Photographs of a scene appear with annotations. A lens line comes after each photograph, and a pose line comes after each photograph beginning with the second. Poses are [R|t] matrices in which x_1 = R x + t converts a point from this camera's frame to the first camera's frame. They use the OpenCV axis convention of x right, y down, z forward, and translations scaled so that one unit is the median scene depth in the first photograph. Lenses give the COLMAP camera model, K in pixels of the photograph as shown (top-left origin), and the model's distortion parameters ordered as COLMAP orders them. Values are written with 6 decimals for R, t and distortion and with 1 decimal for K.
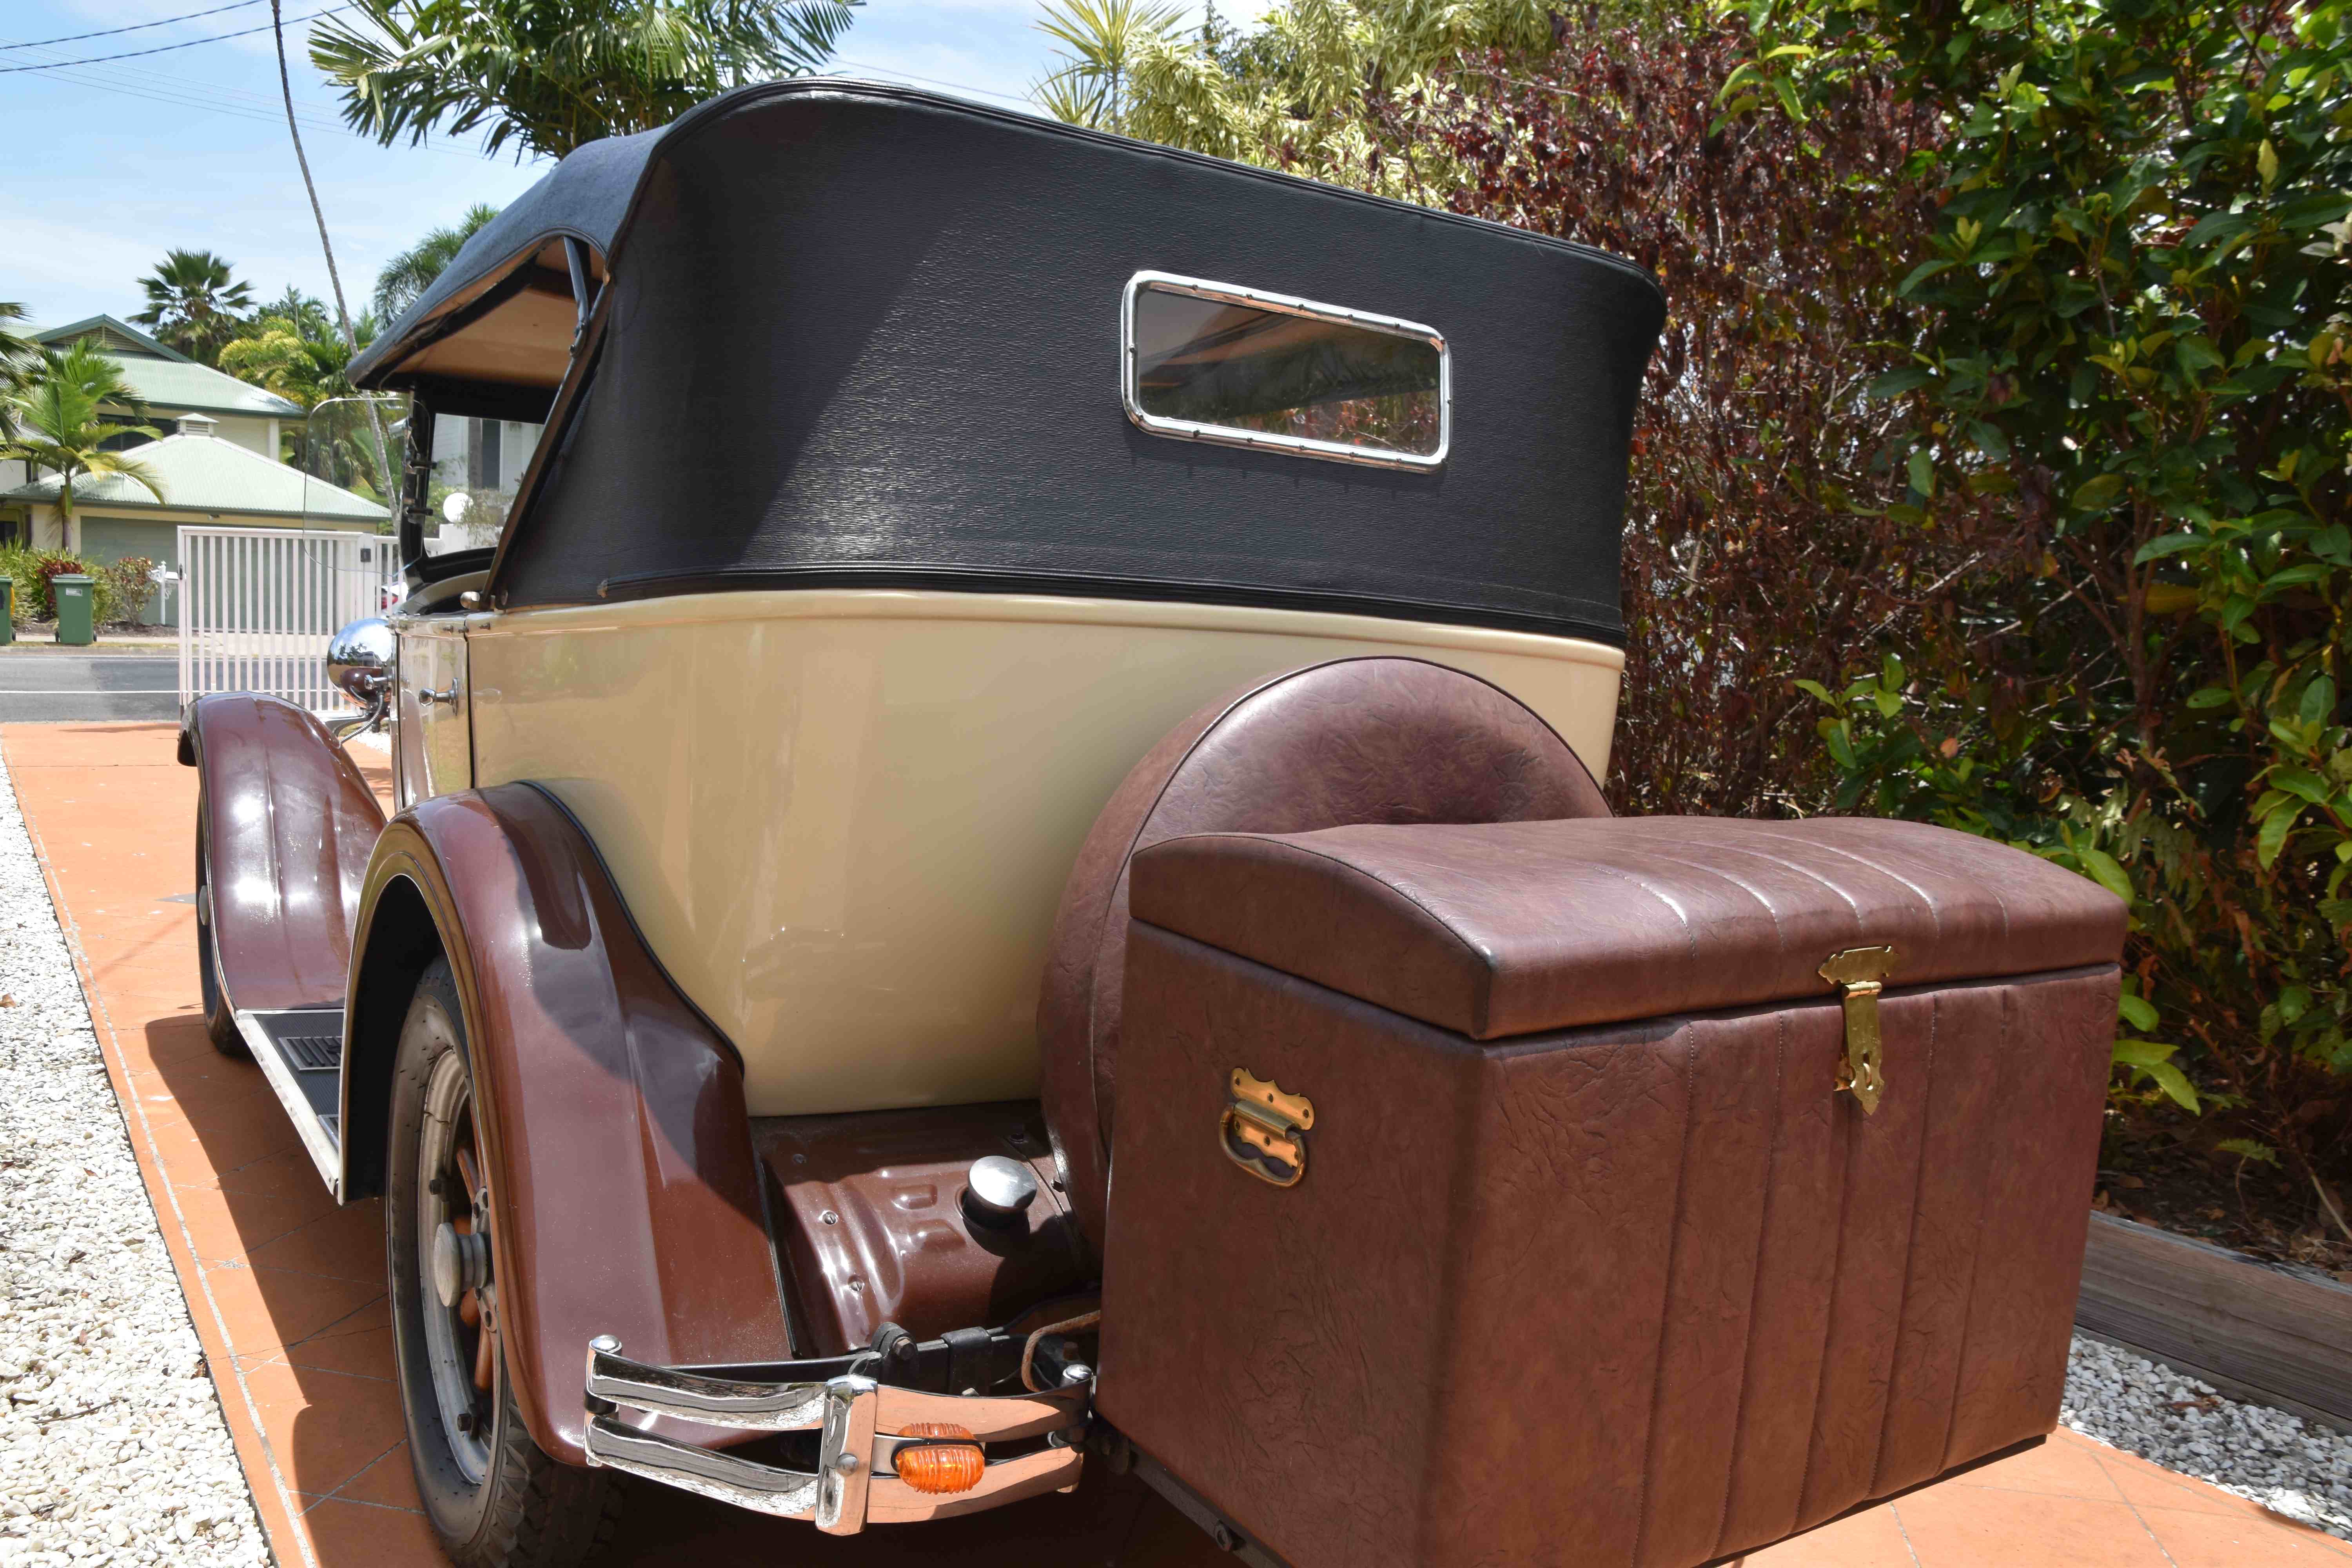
lens RADIAL K [[1785.7, 0, 1156.5], [0, 1785.7, 773.9], [0, 0, 1]] dist [-0.066364, 0.068293]
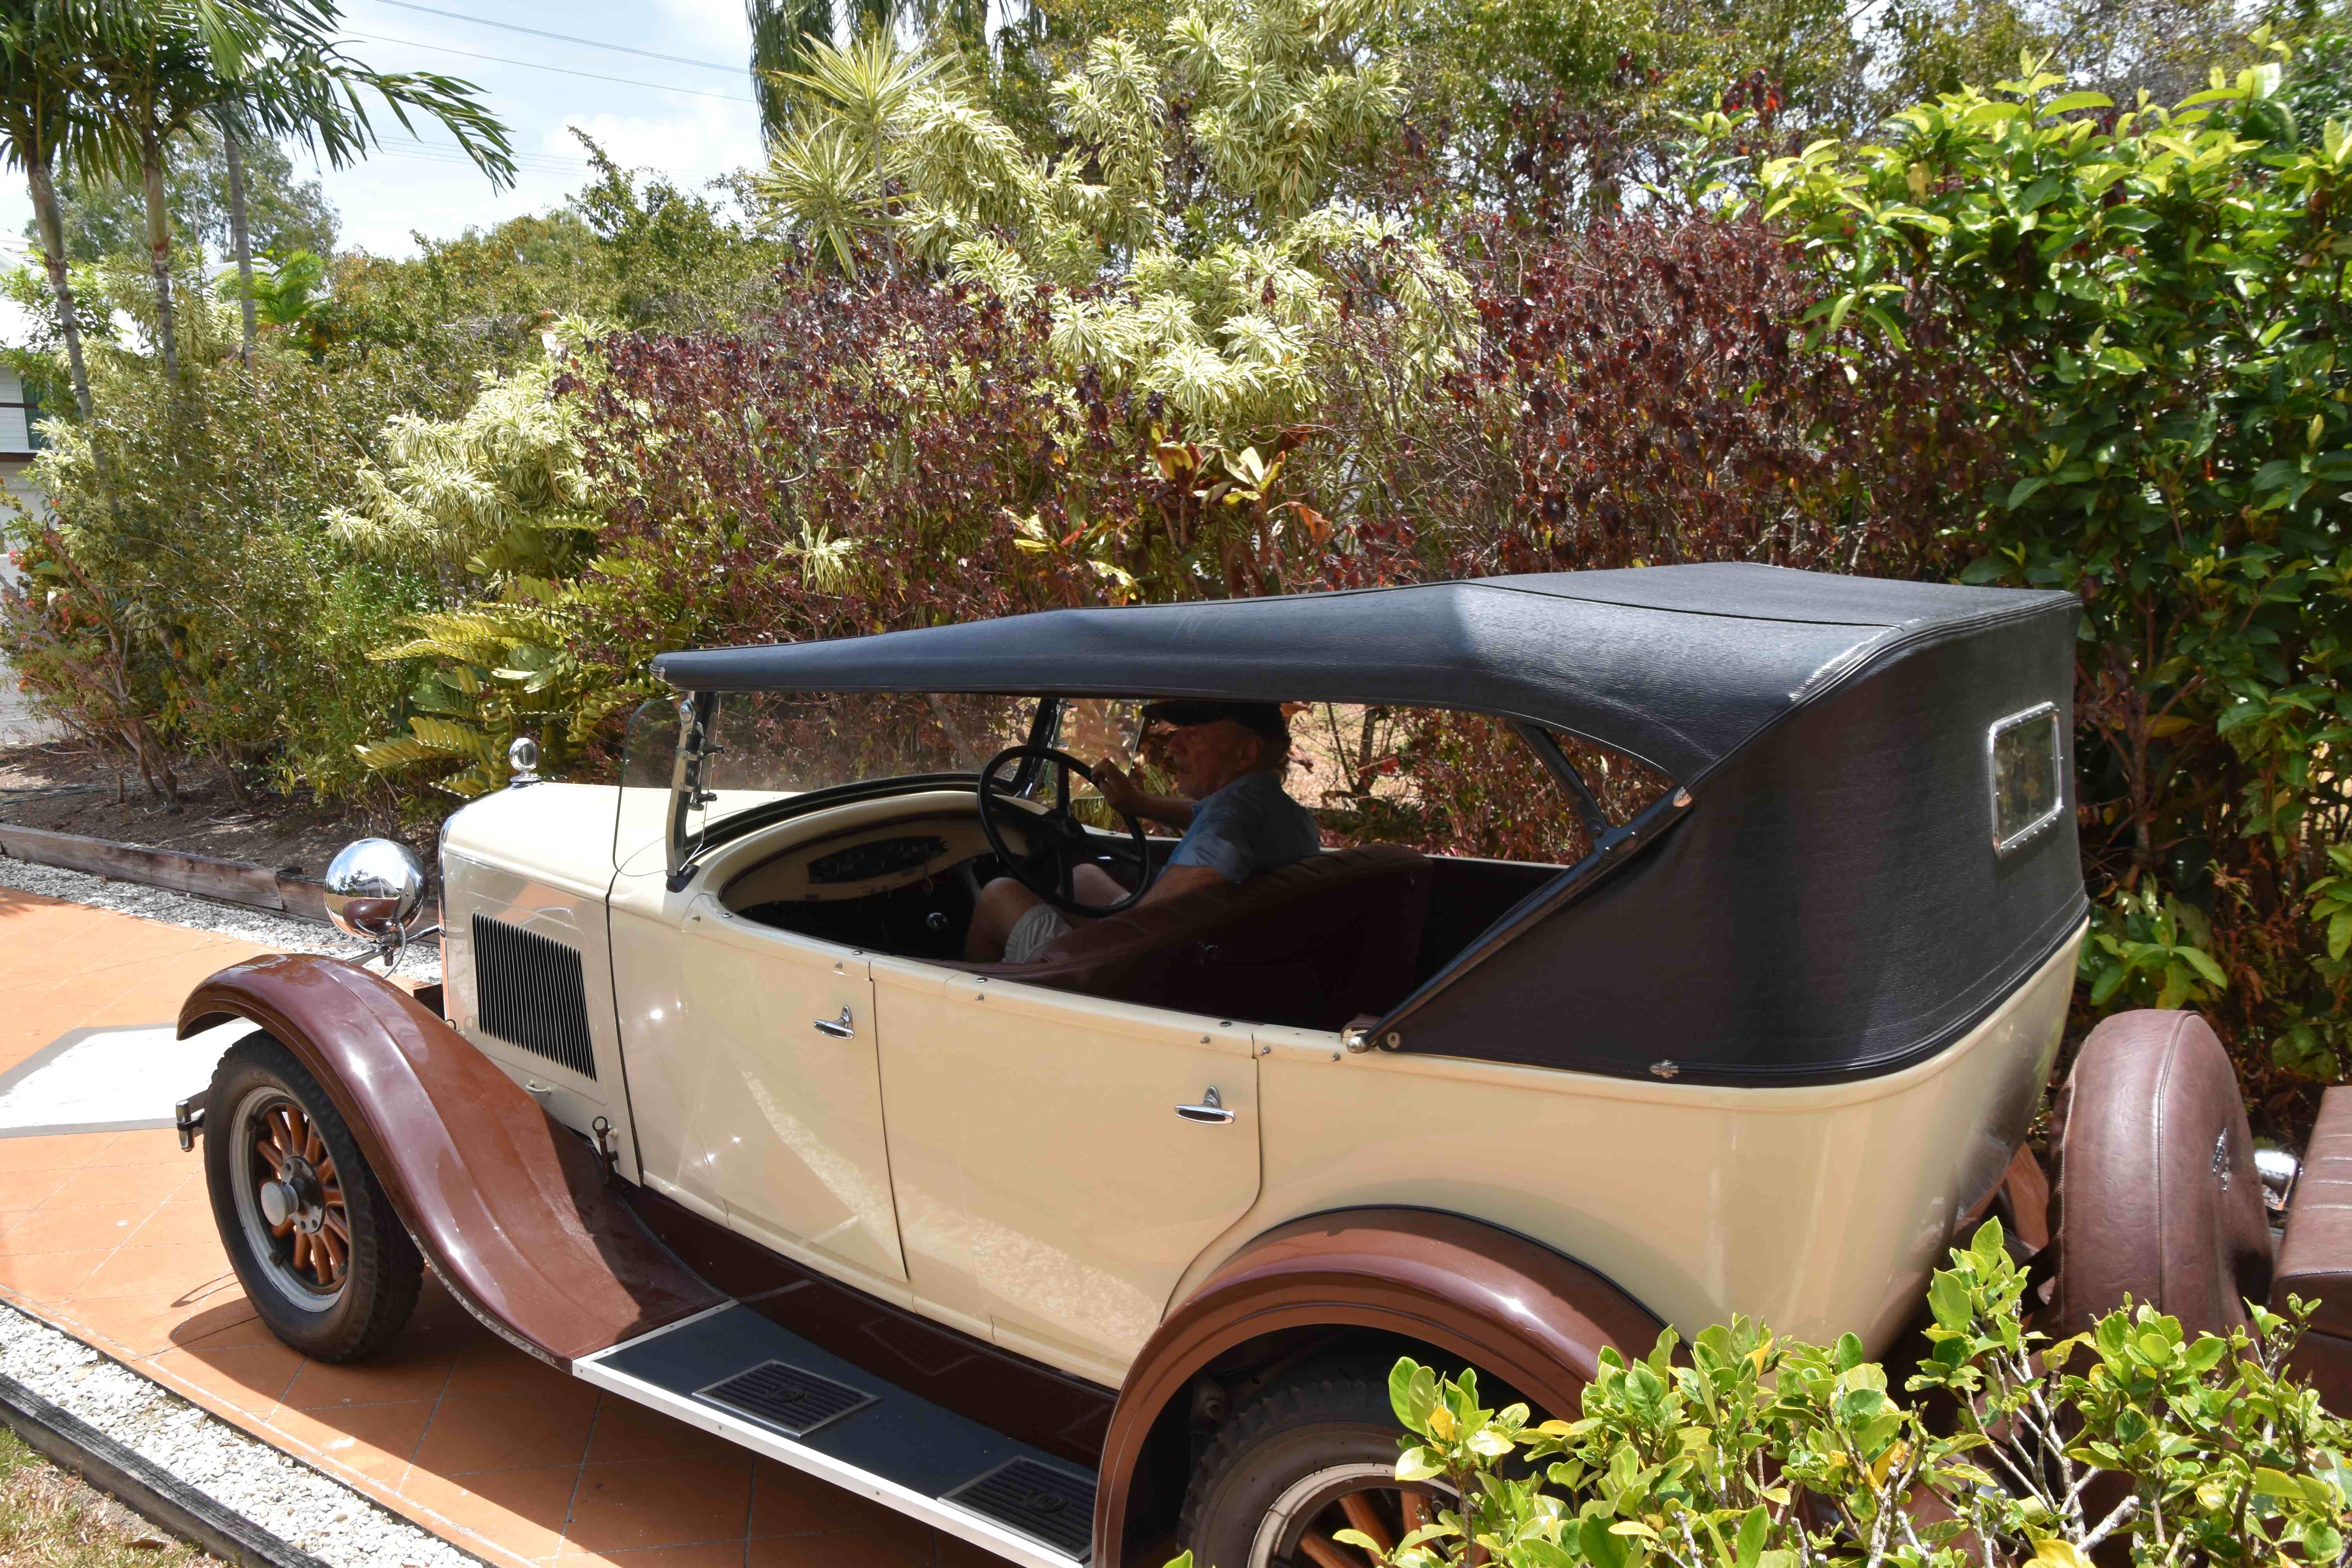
lens RADIAL K [[1785.7, 0, 1158.0], [0, 1785.7, 775.0], [0, 0, 1]] dist [-0.066364, 0.068293]
pose [[0.941310, -0.113143, 0.318017, -0.349446], [0.093797, 0.992720, 0.075553, -0.152598], [-0.324250, -0.041290, 0.945070, 0.019001]]
